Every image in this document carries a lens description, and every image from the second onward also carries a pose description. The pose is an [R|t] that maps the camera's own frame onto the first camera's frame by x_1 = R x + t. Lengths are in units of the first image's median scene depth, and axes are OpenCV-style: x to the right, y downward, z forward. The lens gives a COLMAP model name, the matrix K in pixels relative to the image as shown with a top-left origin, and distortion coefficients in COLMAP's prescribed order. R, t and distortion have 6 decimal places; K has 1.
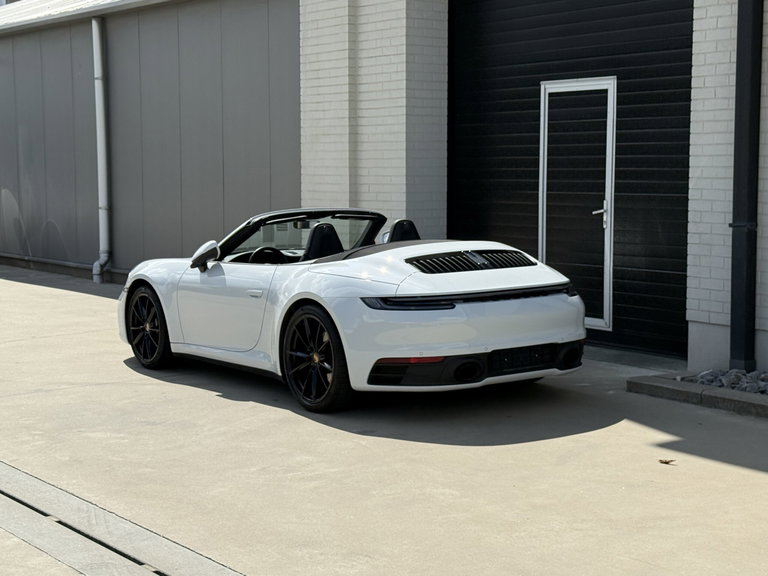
lens RADIAL K [[1346.9, 0, 389.8], [0, 1346.9, 281.6], [0, 0, 1]] dist [0.157009, 0.000000]
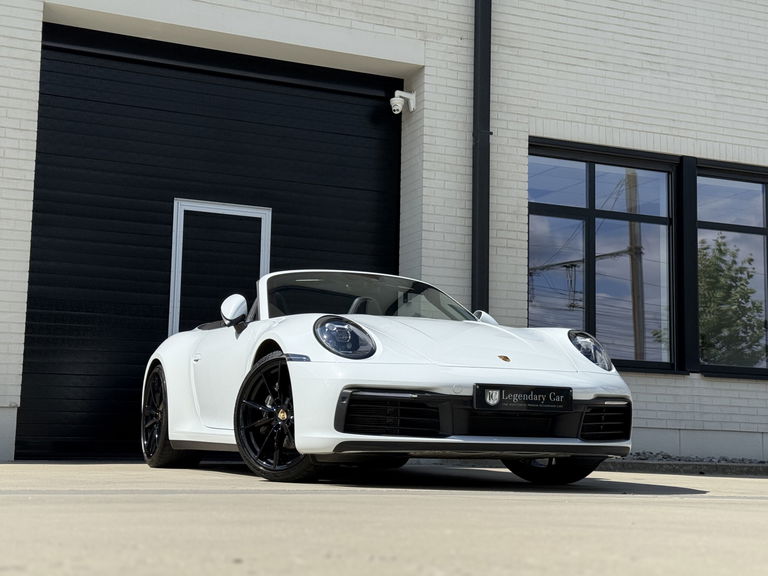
lens RADIAL K [[1225.7, 0, 383.8], [0, 1225.7, 283.4], [0, 0, 1]] dist [0.157772, 0.000000]
pose [[0.227203, 0.141256, 0.963548, -0.822678], [0.065927, 0.984923, -0.159936, 0.079886], [-0.971613, 0.099862, 0.214464, 0.756731]]
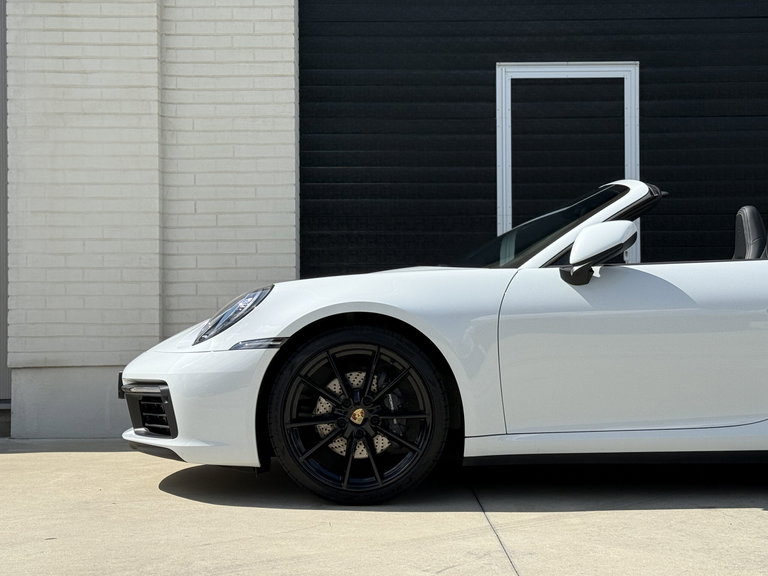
lens RADIAL K [[1346.9, 0, 382.3], [0, 1346.9, 289.8], [0, 0, 1]] dist [0.157009, 0.000000]
pose [[0.589773, 0.023451, 0.807228, -0.571459], [0.075065, 0.993659, -0.083711, 0.031003], [-0.804073, 0.109966, 0.584273, 0.735490]]
